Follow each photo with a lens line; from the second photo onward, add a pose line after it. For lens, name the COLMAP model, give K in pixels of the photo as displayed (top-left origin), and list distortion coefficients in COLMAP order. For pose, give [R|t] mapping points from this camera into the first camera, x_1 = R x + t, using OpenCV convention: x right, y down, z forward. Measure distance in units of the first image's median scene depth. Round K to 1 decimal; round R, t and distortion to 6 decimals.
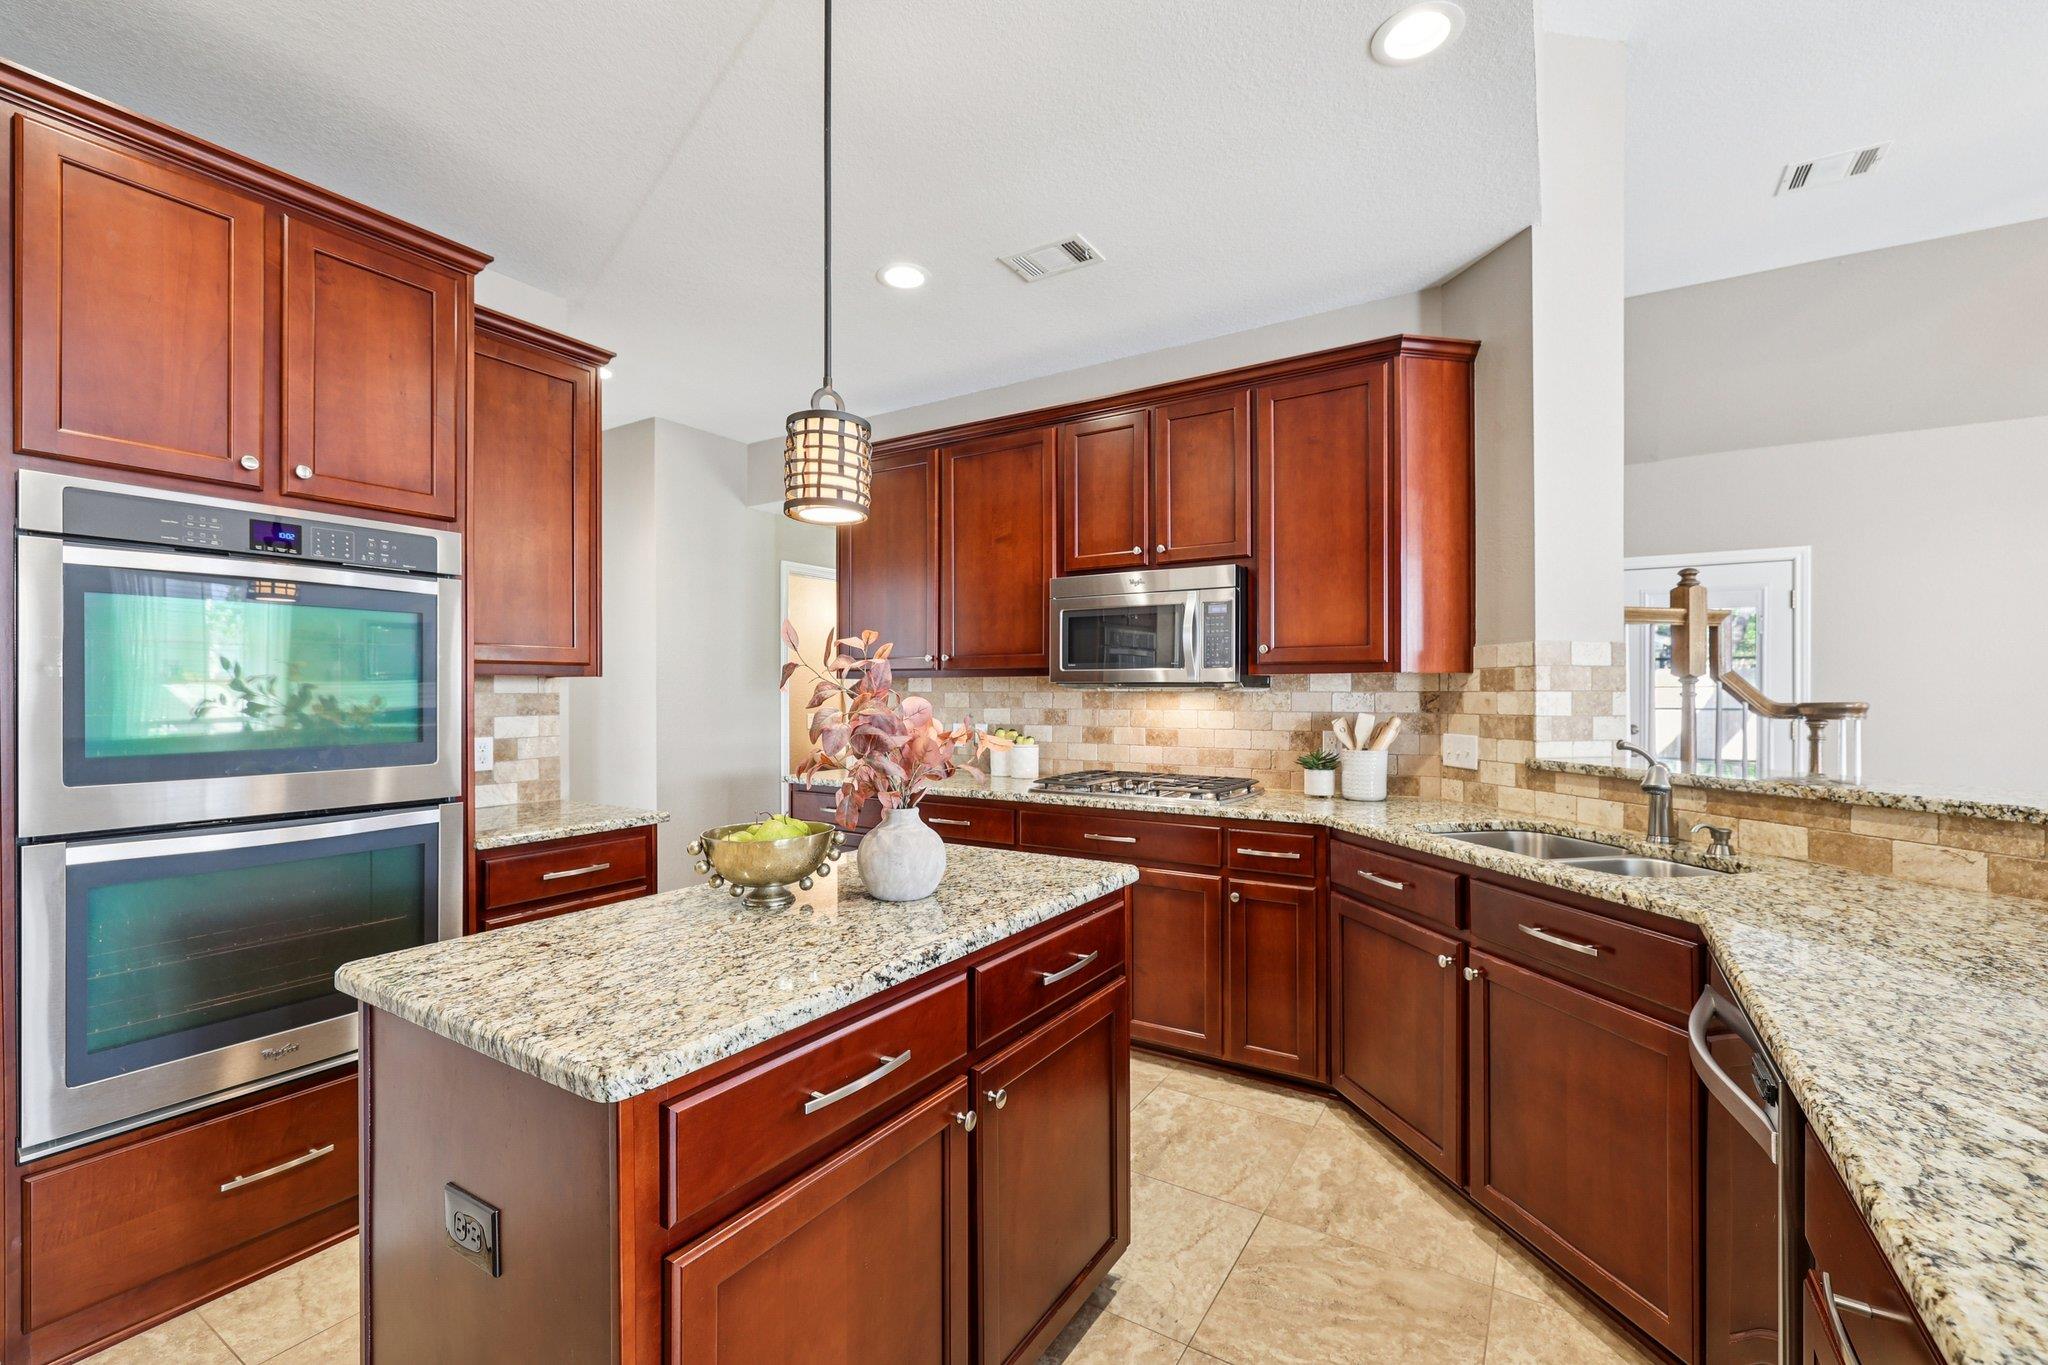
lens RADIAL K [[860.7, 0, 1031.0], [0, 860.7, 684.8], [0, 0, 1]] dist [-0.001976, 0.000150]
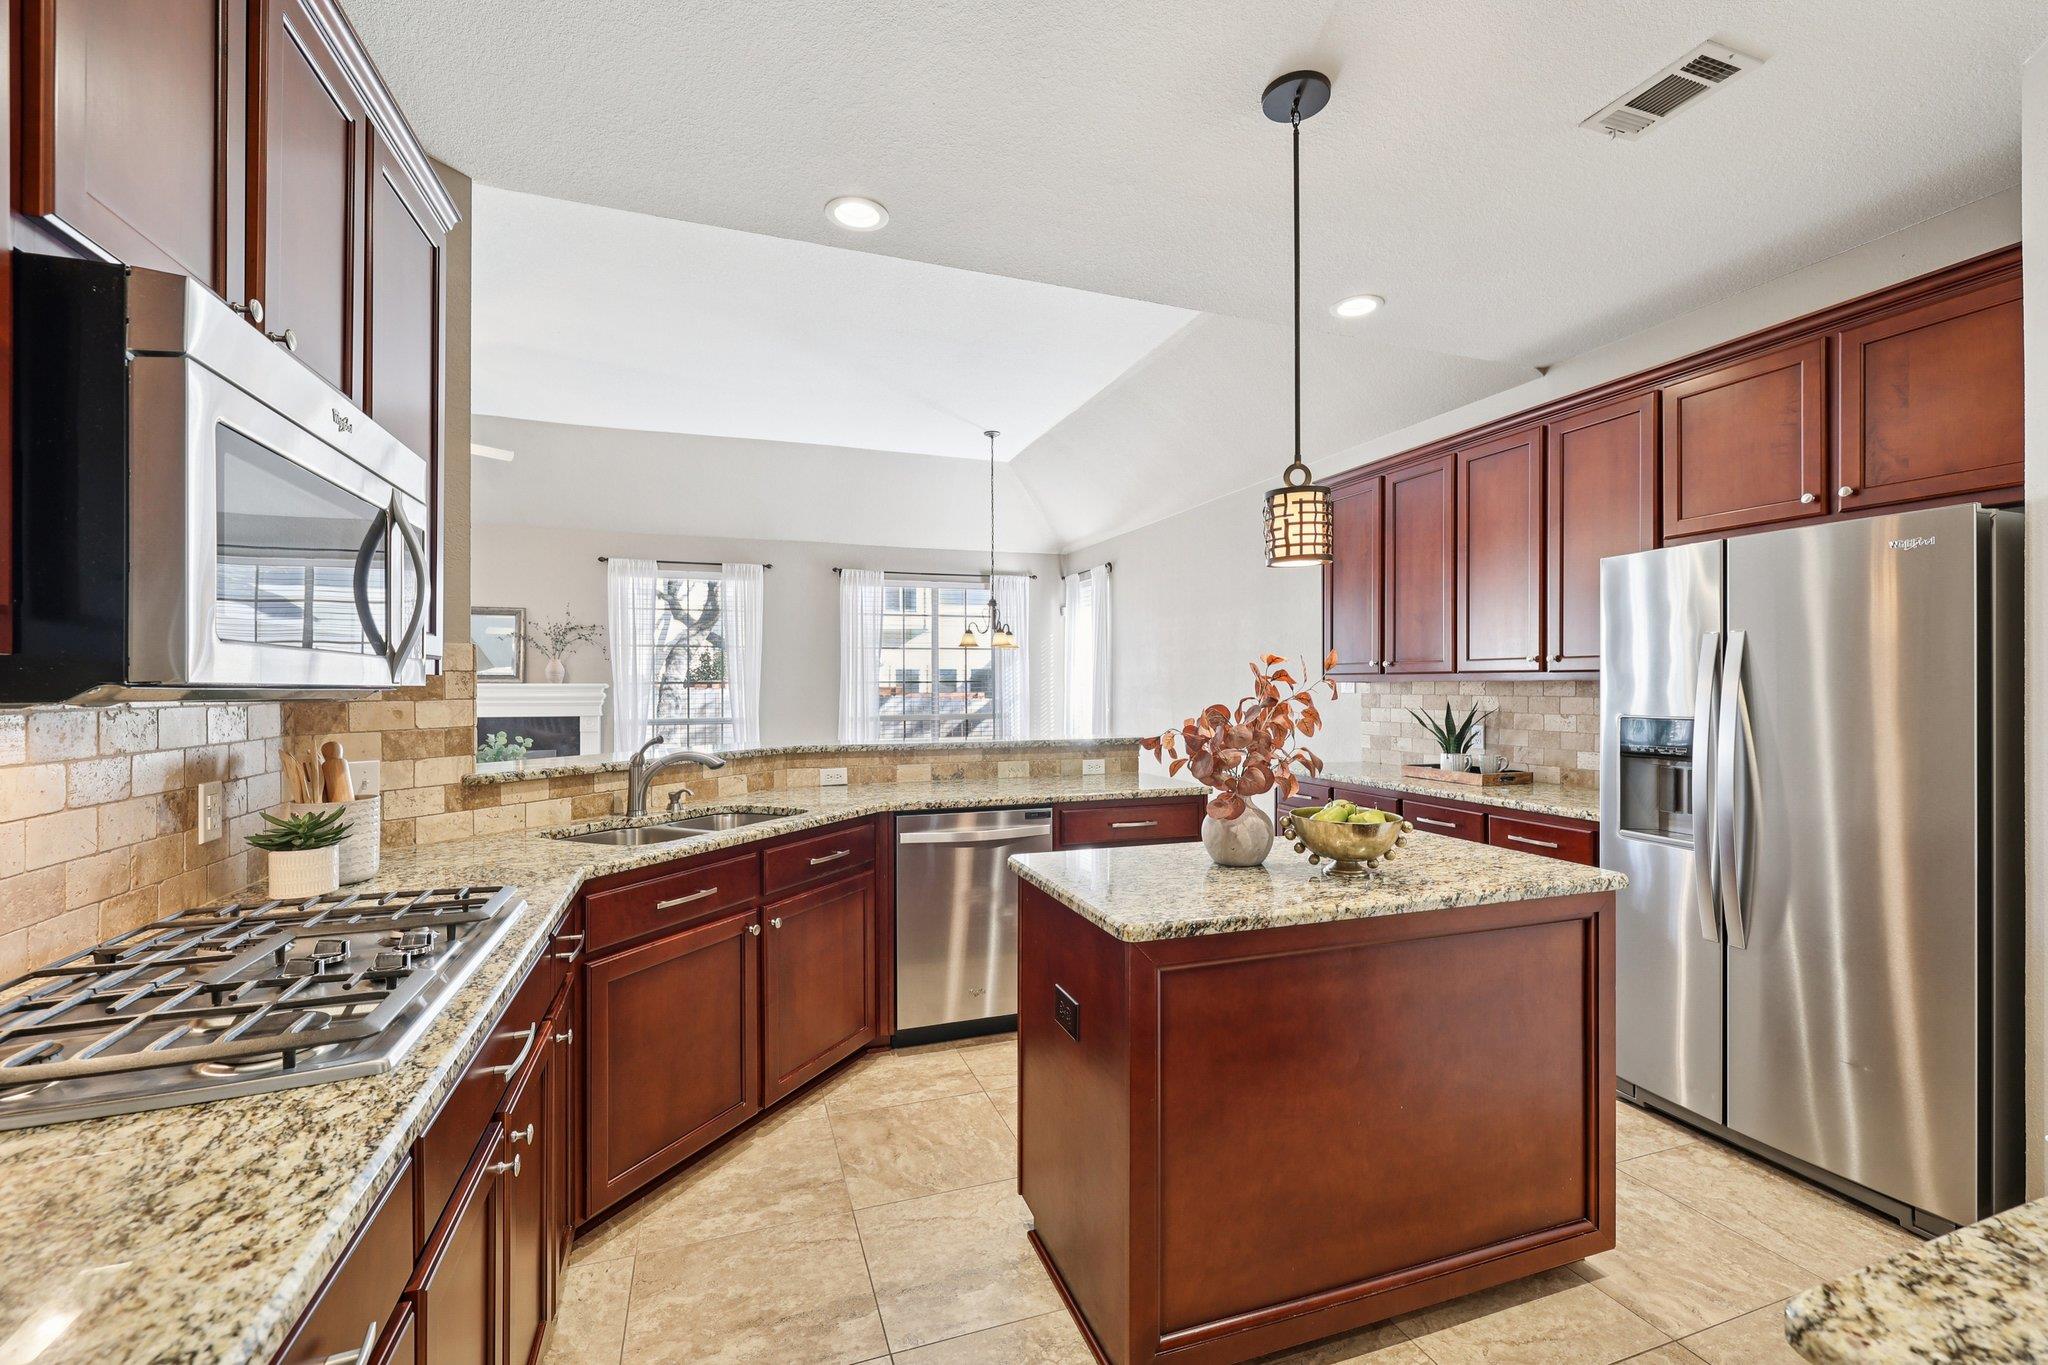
lens RADIAL K [[860.7, 0, 1031.0], [0, 860.7, 684.8], [0, 0, 1]] dist [-0.001976, 0.000150]
pose [[-0.785555, 0.004055, 0.618779, -0.480546], [-0.001556, 0.999962, -0.008528, -0.000703], [-0.618790, -0.007661, -0.785519, 1.518574]]
